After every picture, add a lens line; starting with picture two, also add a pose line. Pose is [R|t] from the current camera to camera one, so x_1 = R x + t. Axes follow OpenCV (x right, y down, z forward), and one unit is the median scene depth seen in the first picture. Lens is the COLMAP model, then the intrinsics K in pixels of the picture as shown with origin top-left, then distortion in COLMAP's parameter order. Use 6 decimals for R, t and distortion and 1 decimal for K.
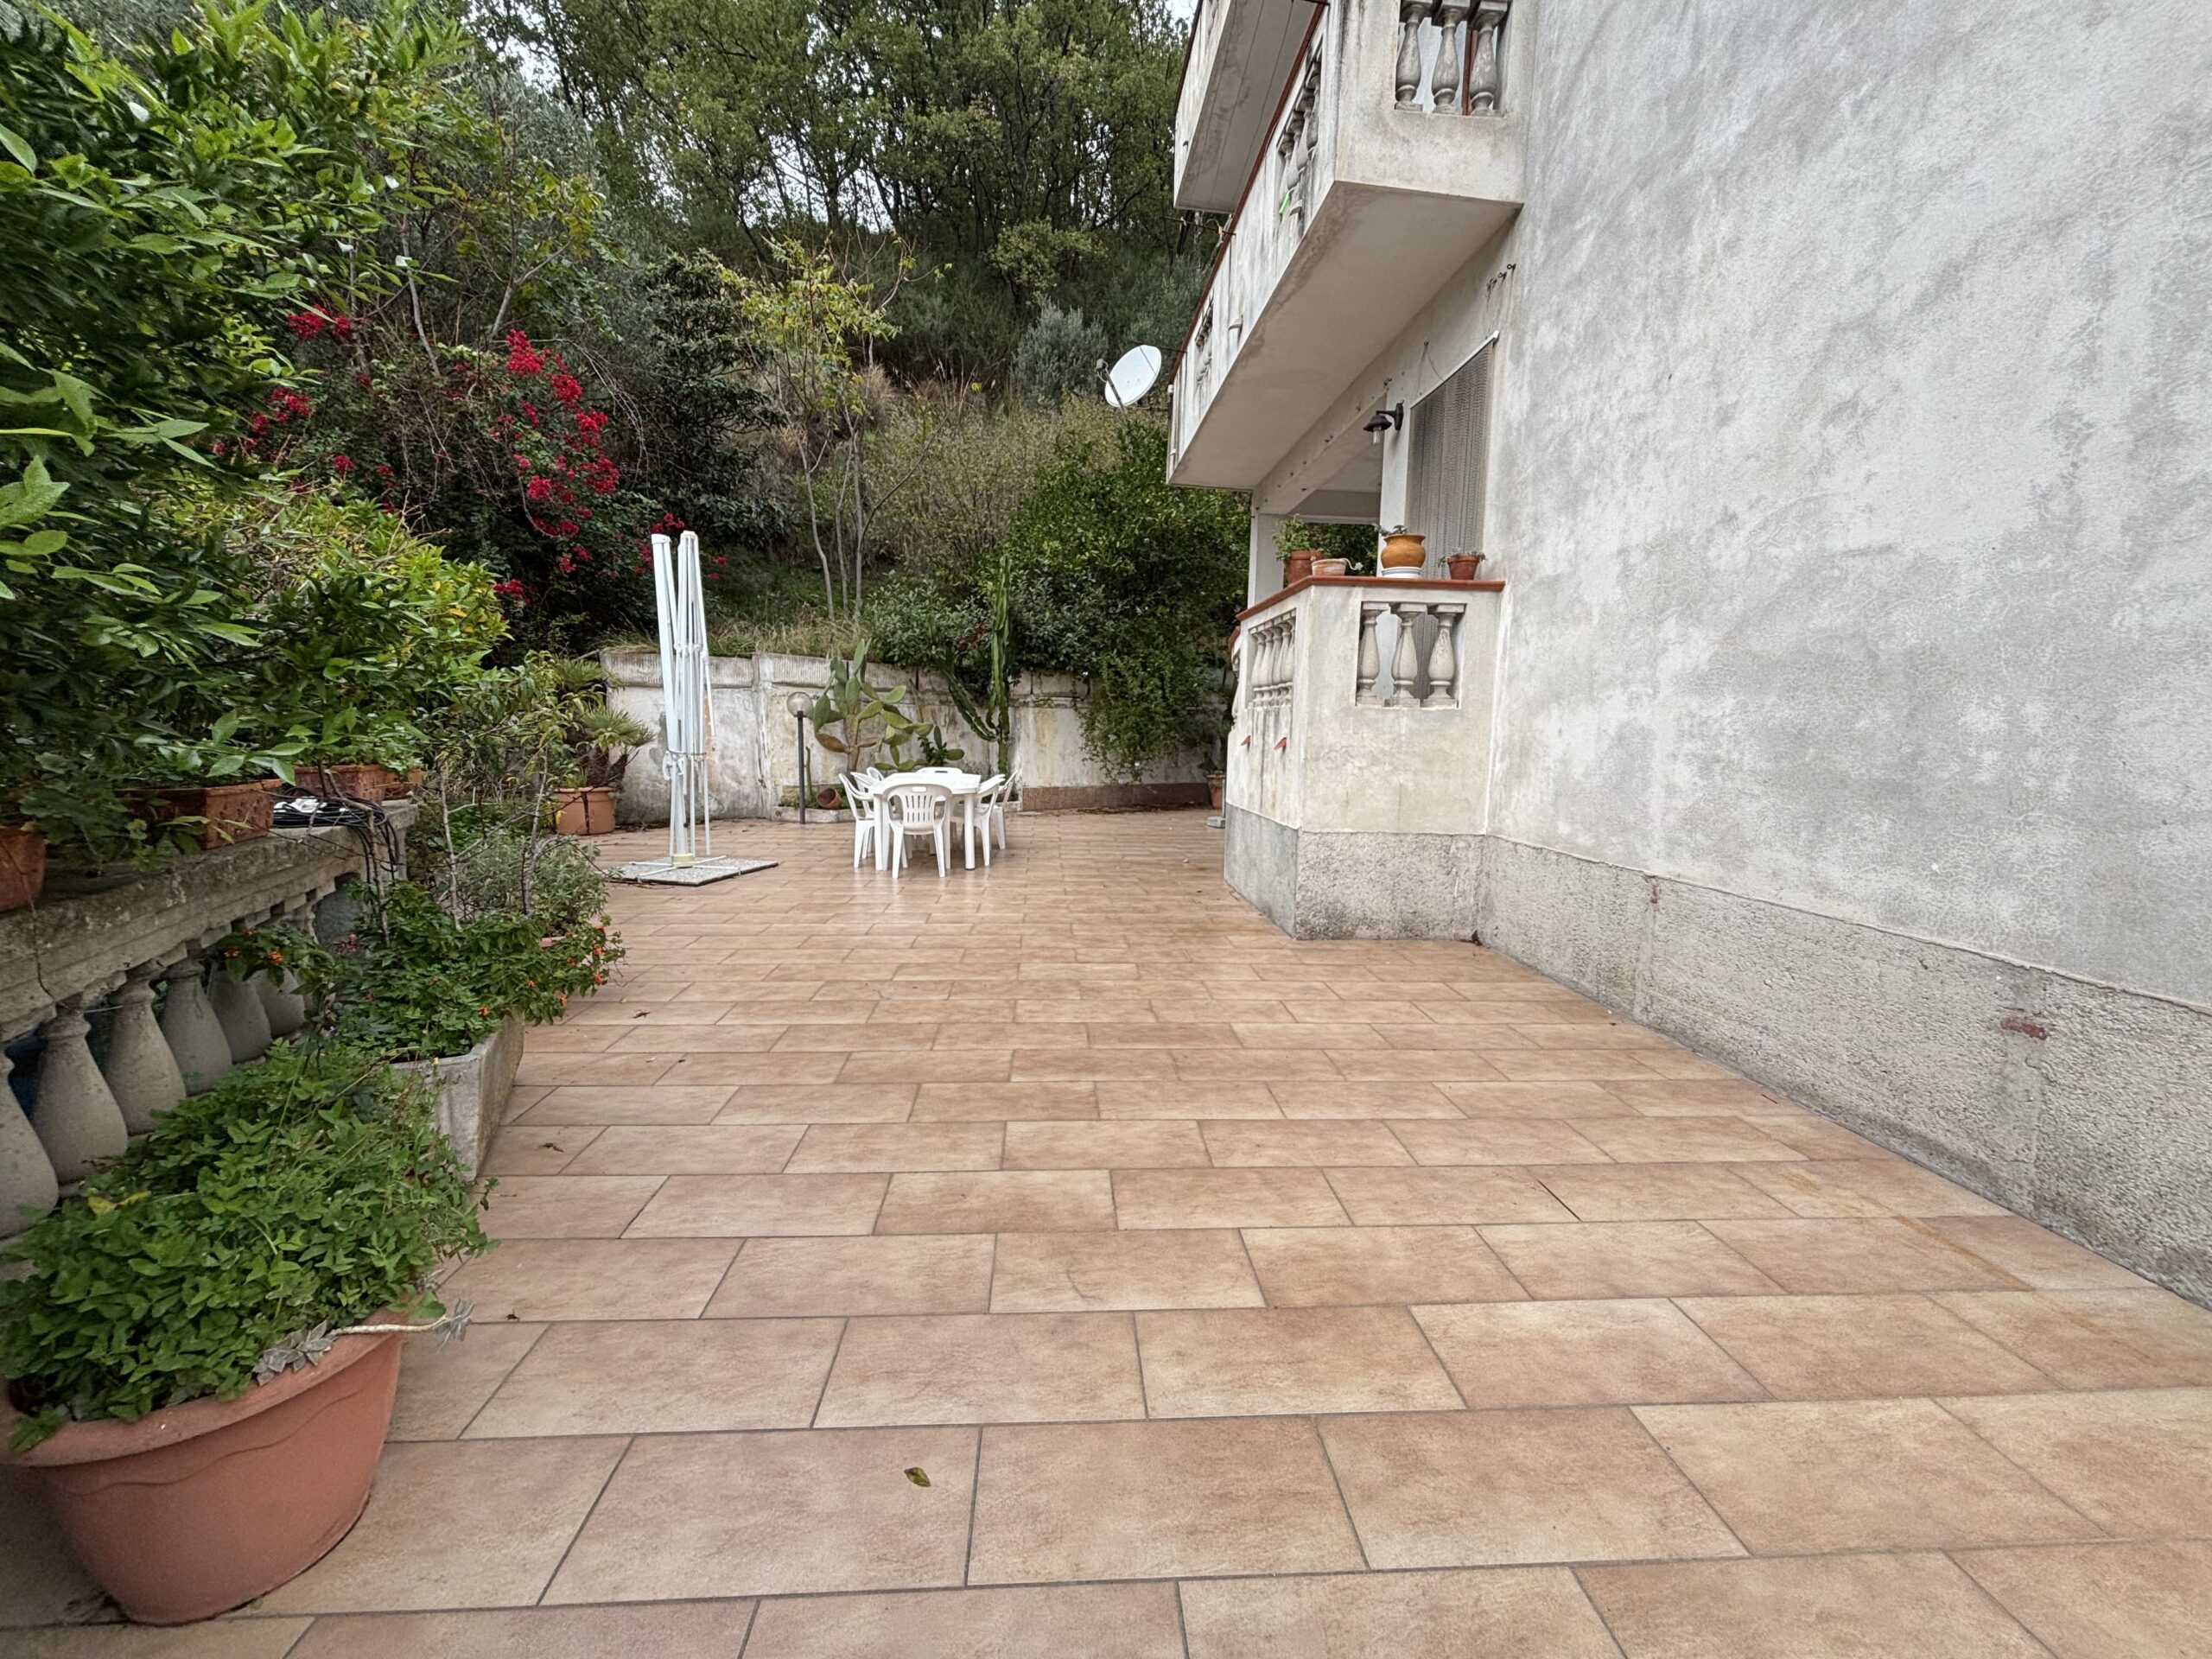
lens RADIAL K [[888.2, 0, 1089.9], [0, 888.2, 815.5], [0, 0, 1]] dist [-0.000435, 0.000860]
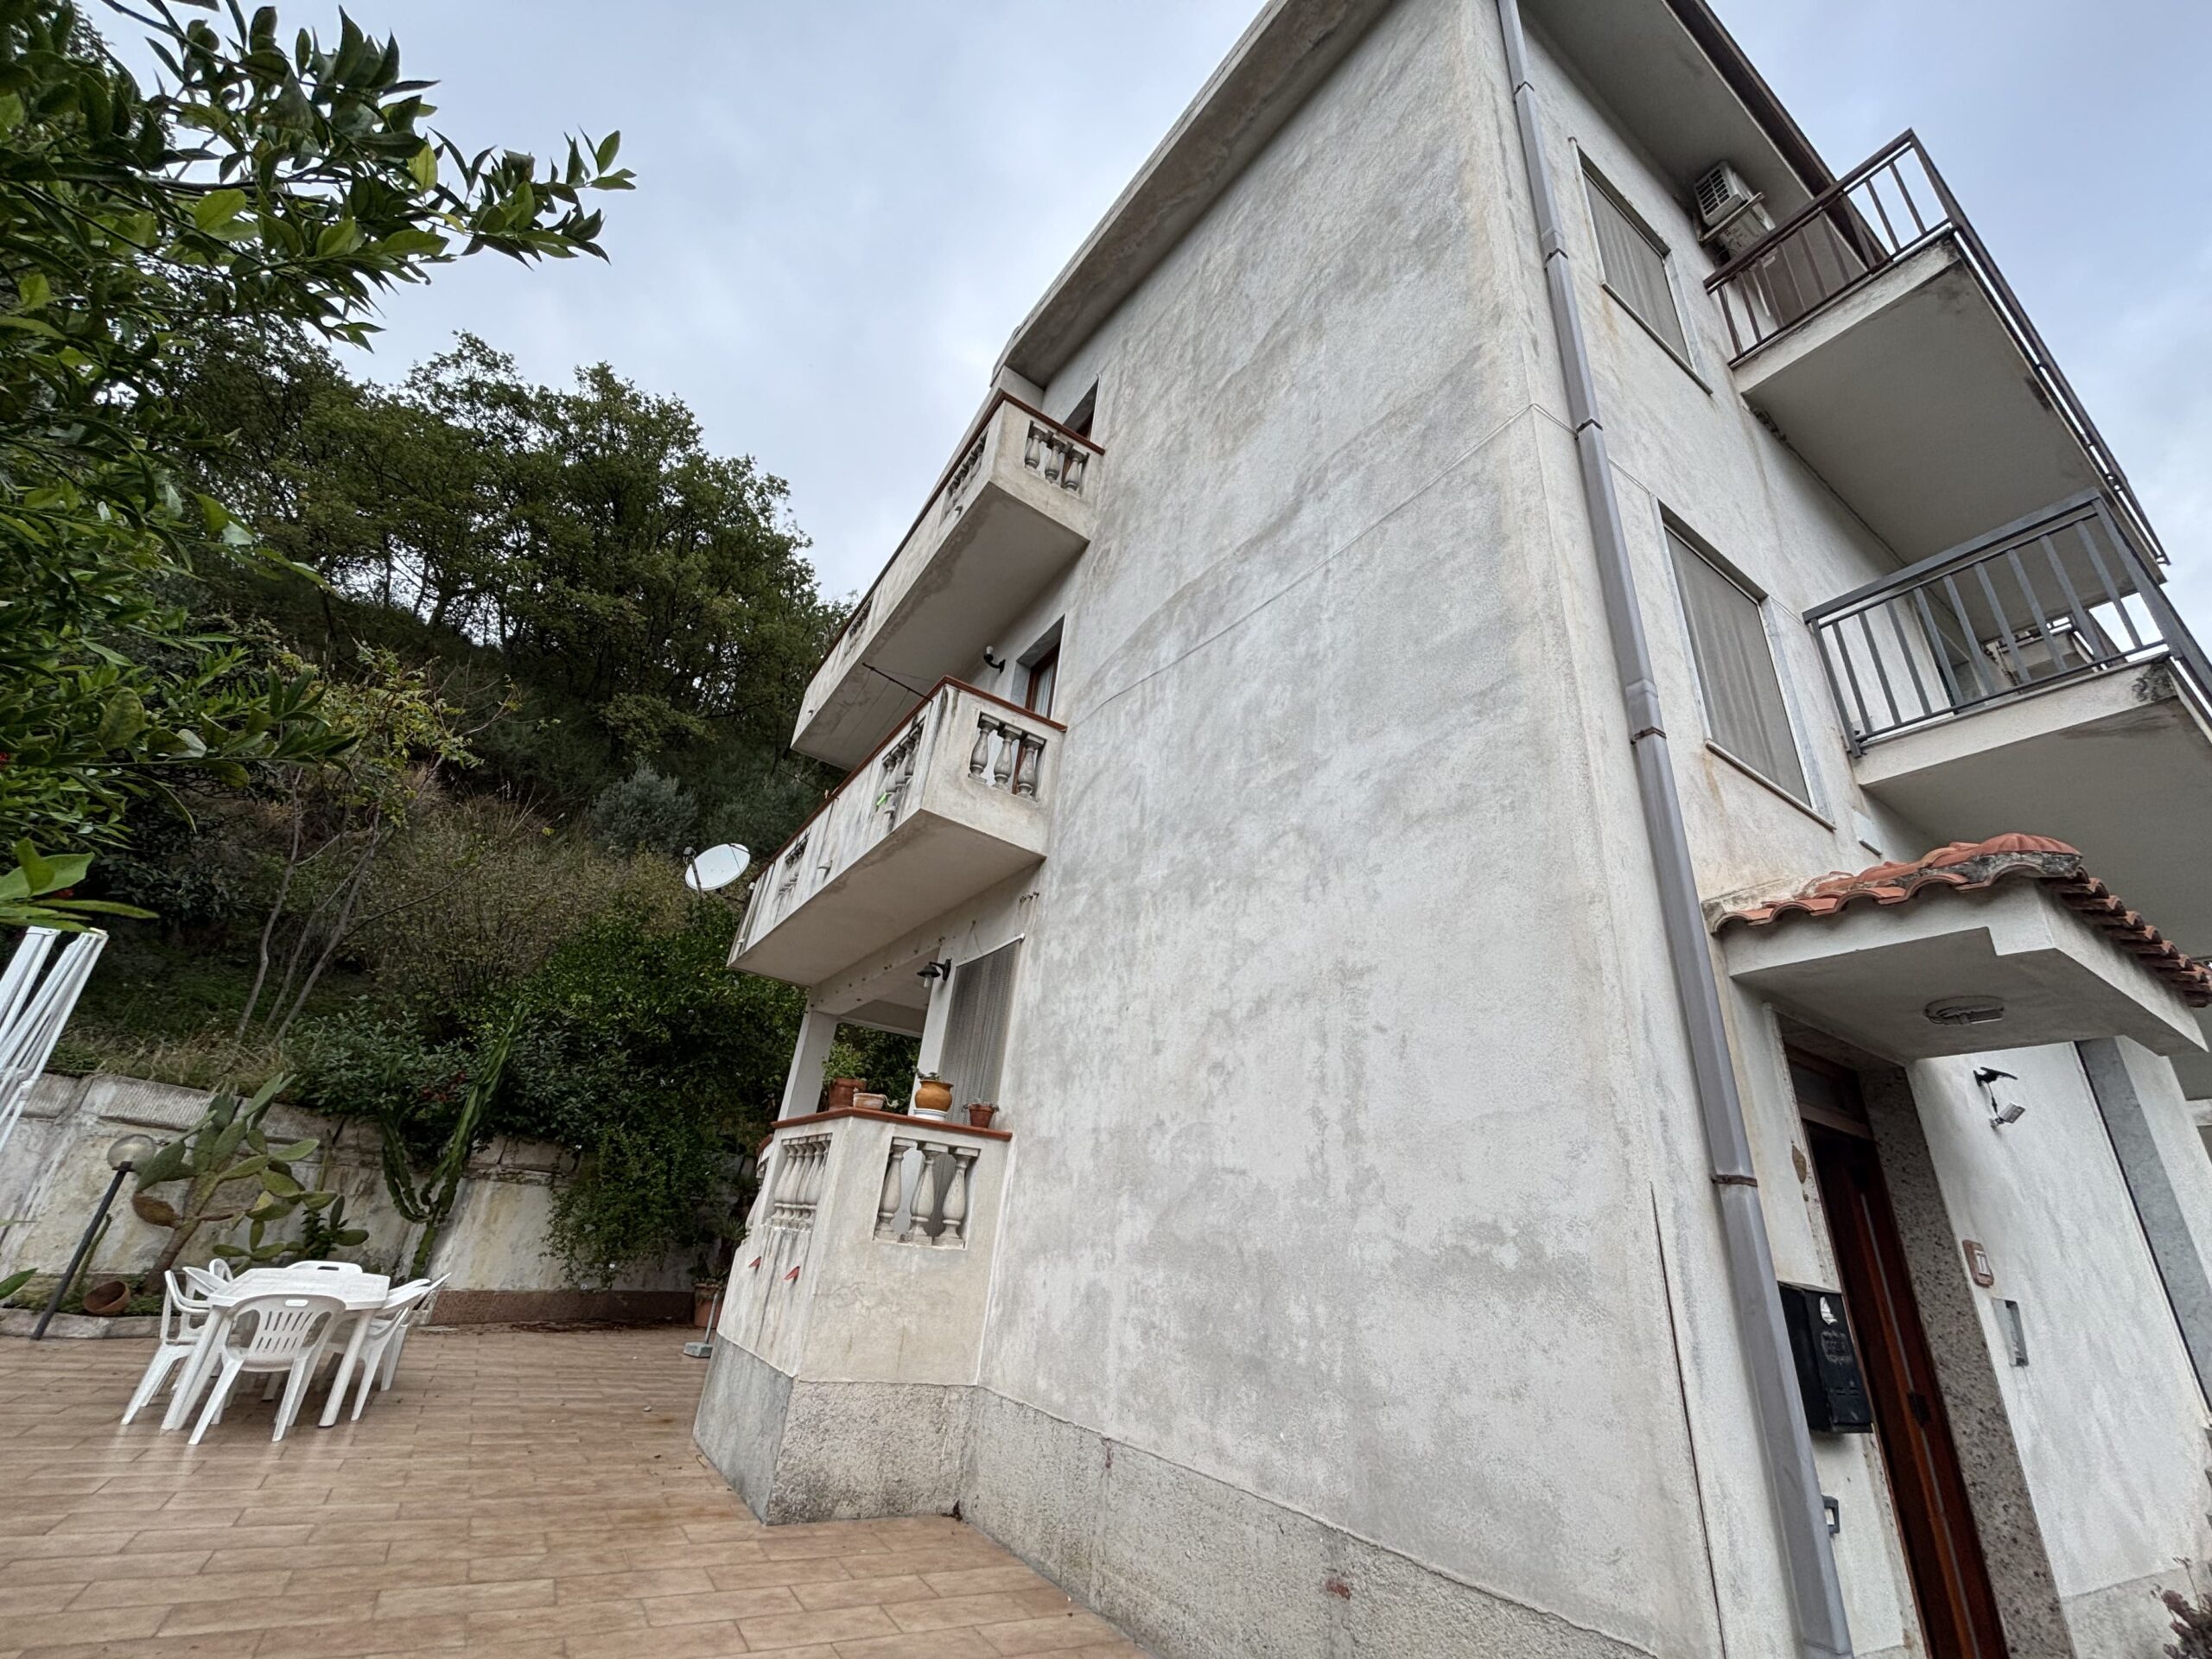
lens RADIAL K [[888.2, 0, 1101.5], [0, 888.2, 826.5], [0, 0, 1]] dist [-0.000435, 0.000860]
pose [[0.863293, 0.271813, 0.425256, -0.045839], [-0.027906, 0.867005, -0.497517, -0.033597], [-0.503931, 0.417636, 0.756065, -0.128002]]
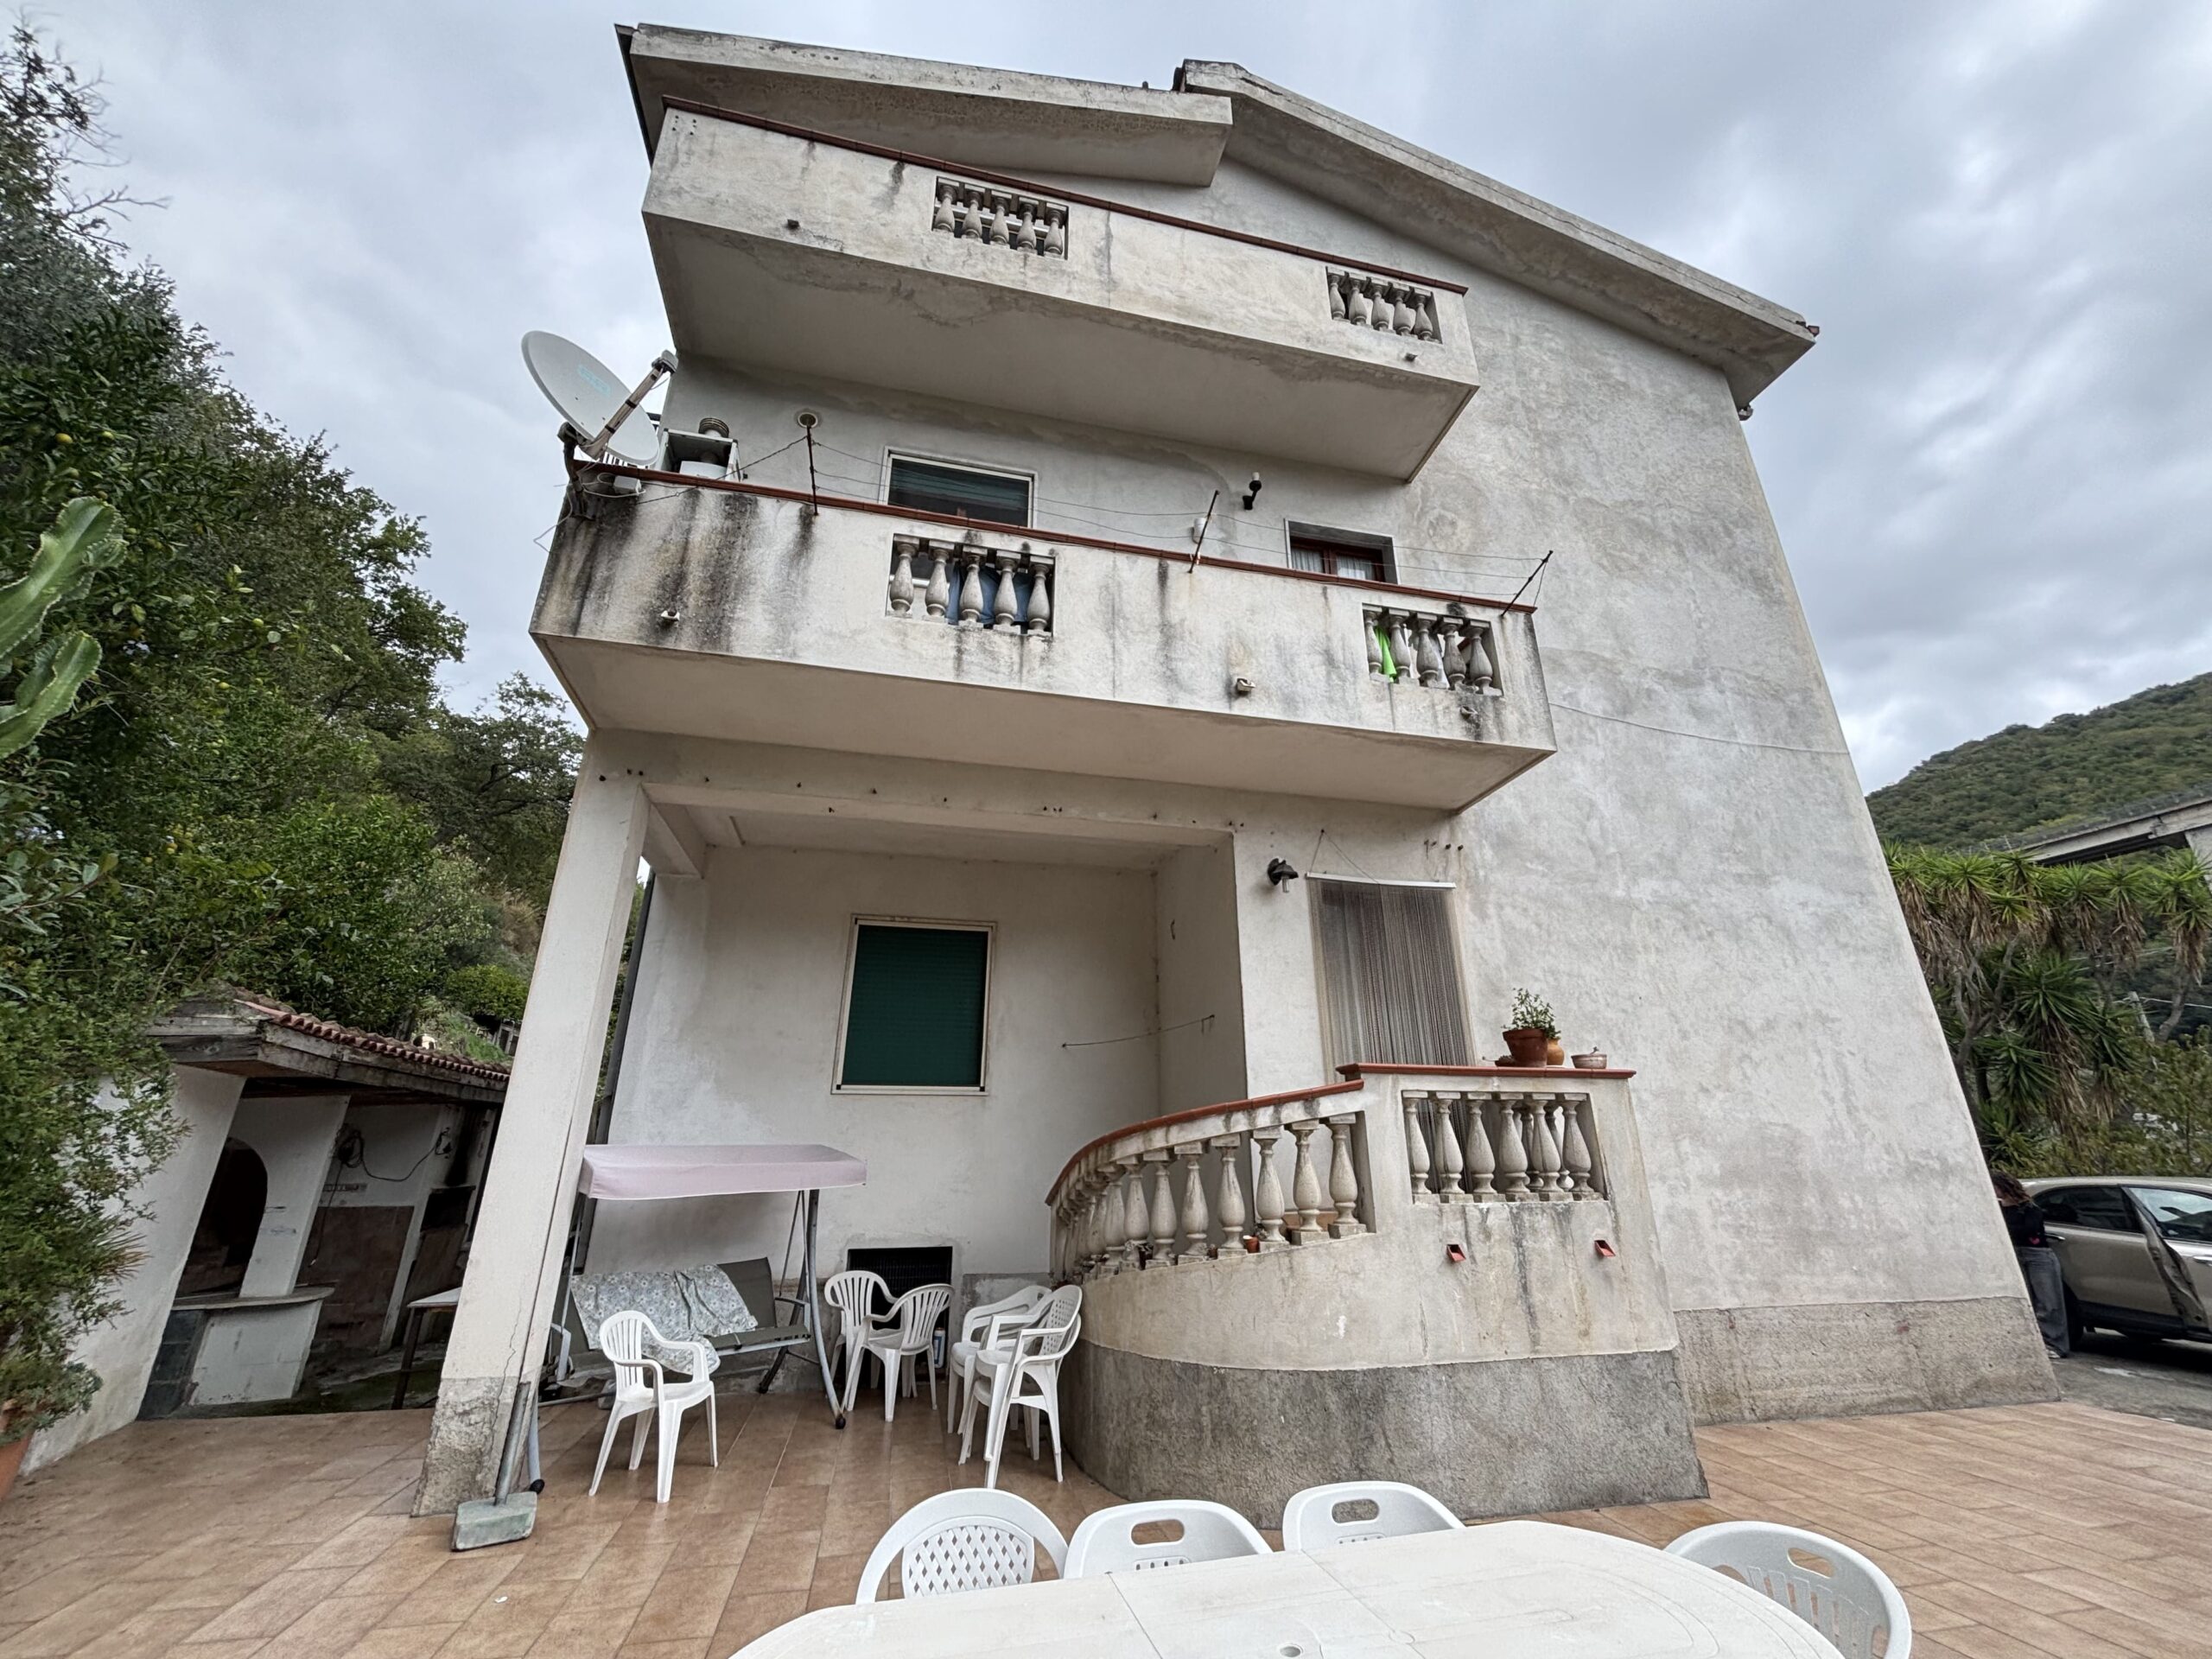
lens RADIAL K [[888.2, 0, 1098.2], [0, 888.2, 820.2], [0, 0, 1]] dist [-0.000435, 0.000860]
pose [[-0.159461, 0.335683, 0.928380, -0.743256], [0.097147, 0.941185, -0.323626, -0.272605], [-0.982413, 0.038584, -0.182693, 1.833612]]
